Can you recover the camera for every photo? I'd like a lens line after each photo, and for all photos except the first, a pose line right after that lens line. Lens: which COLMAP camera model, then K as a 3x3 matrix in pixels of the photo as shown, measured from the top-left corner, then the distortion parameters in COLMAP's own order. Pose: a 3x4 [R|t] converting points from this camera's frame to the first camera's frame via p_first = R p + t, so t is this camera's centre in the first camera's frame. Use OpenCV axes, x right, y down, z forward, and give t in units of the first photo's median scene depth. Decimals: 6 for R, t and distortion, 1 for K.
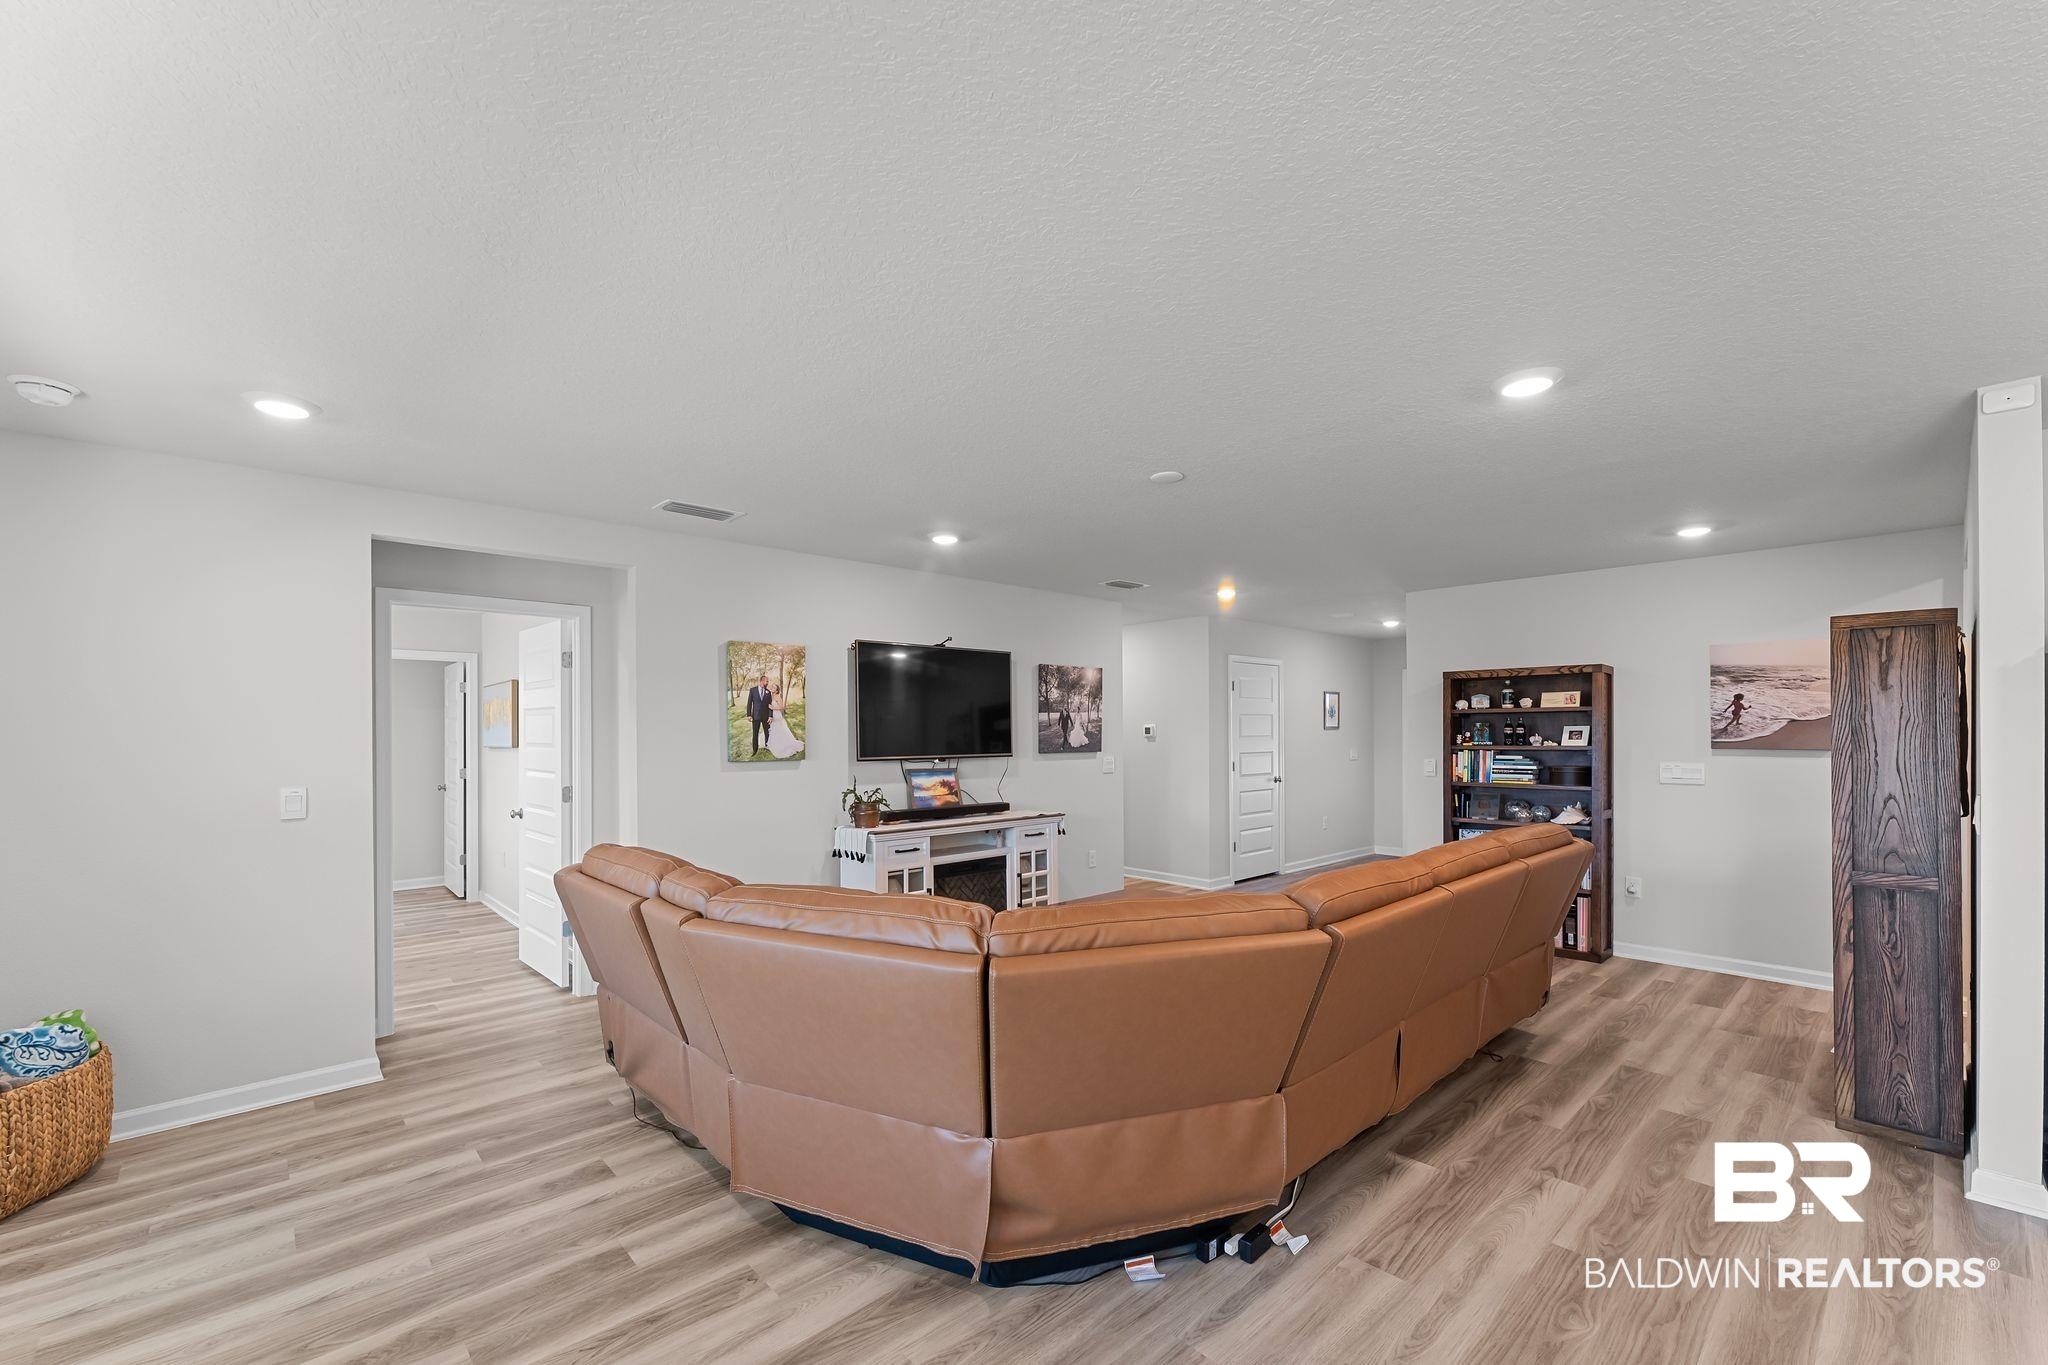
lens RADIAL K [[837.4, 0, 1006.7], [0, 837.4, 732.1], [0, 0, 1]] dist [0.000084, -0.000022]
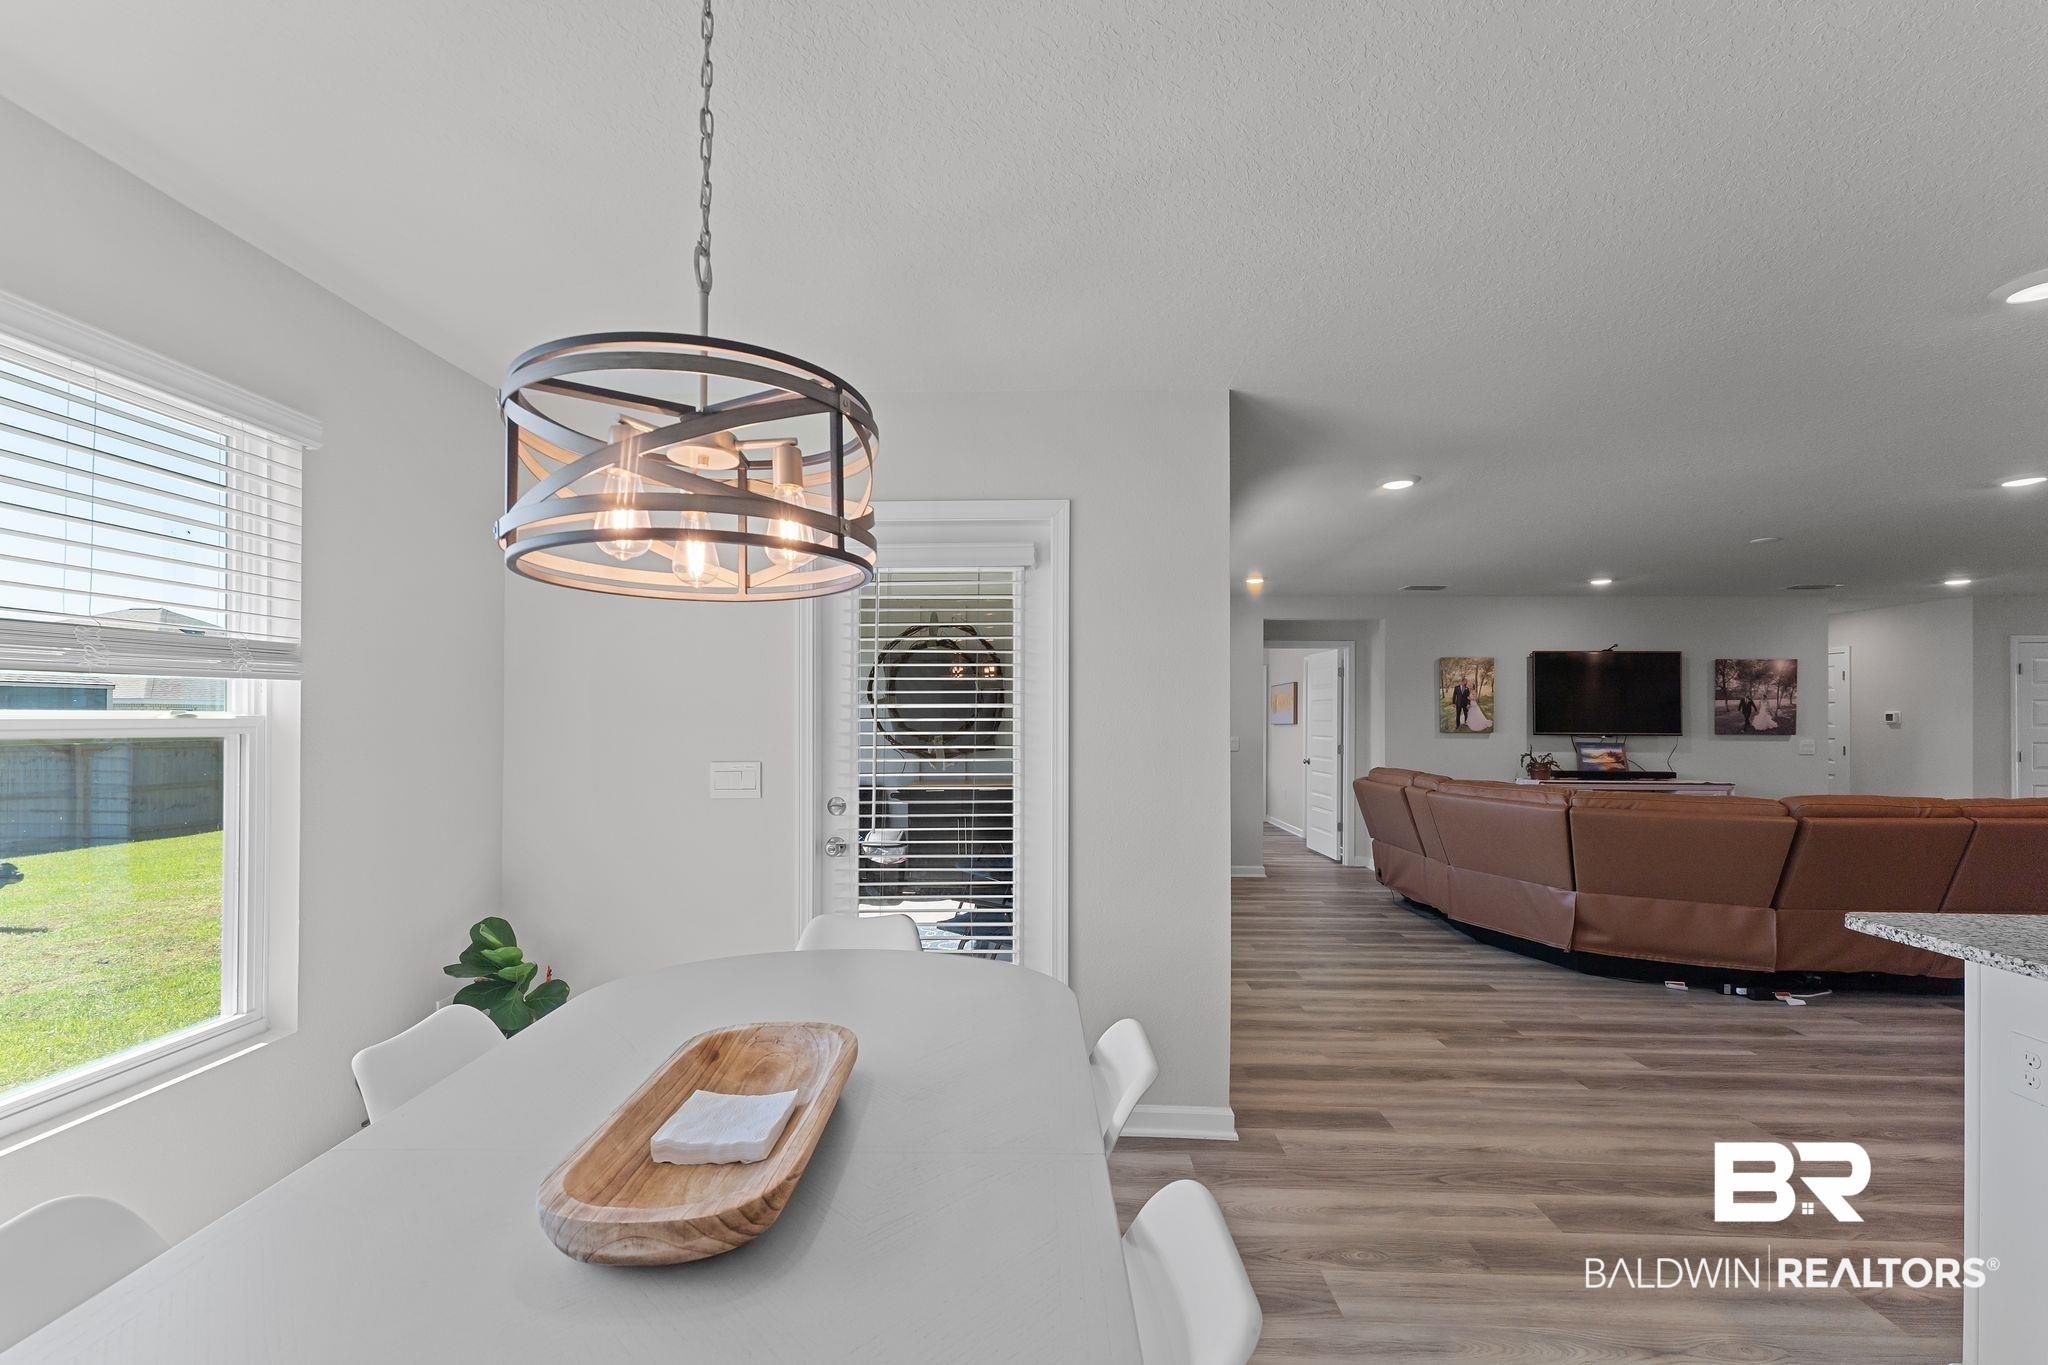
lens RADIAL K [[829.0, 0, 1023.6], [0, 829.0, 713.3], [0, 0, 1]] dist [0.001476, -0.000041]
pose [[0.720261, 0.003386, -0.693695, 0.170909], [-0.009658, 0.999940, -0.005147, 0.012649], [0.693636, 0.010407, 0.720251, -0.610411]]
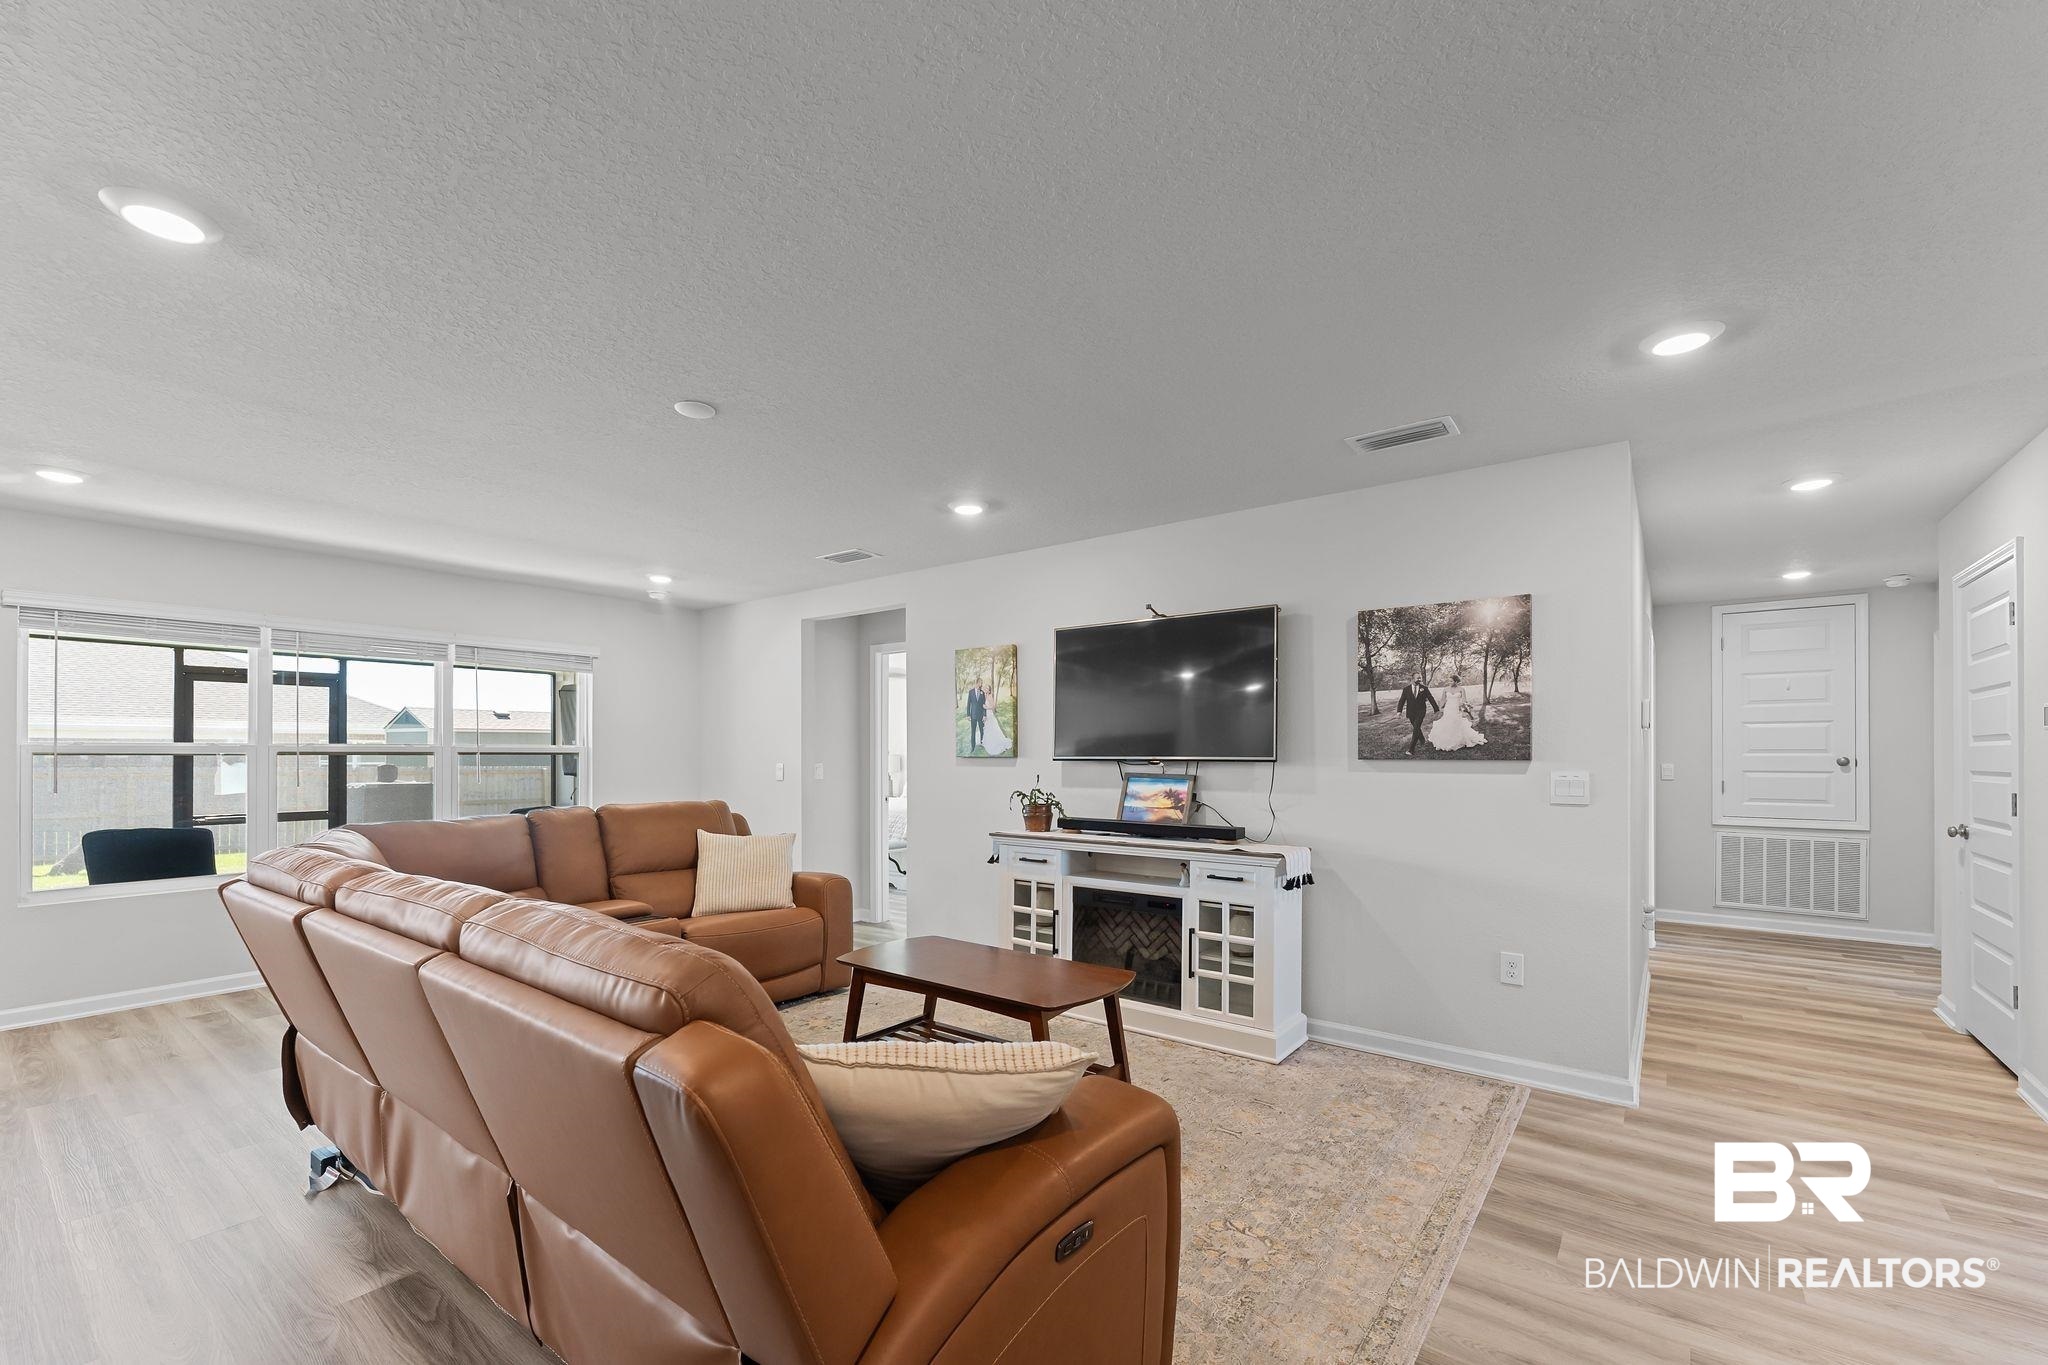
lens RADIAL K [[845.9, 0, 1017.0], [0, 845.9, 751.7], [0, 0, 1]] dist [0.001158, 0.000249]
pose [[0.173062, 0.002636, -0.984907, 0.688972], [-0.002063, 0.999995, 0.002314, 0.021696], [0.984909, 0.001632, 0.173066, 0.748991]]
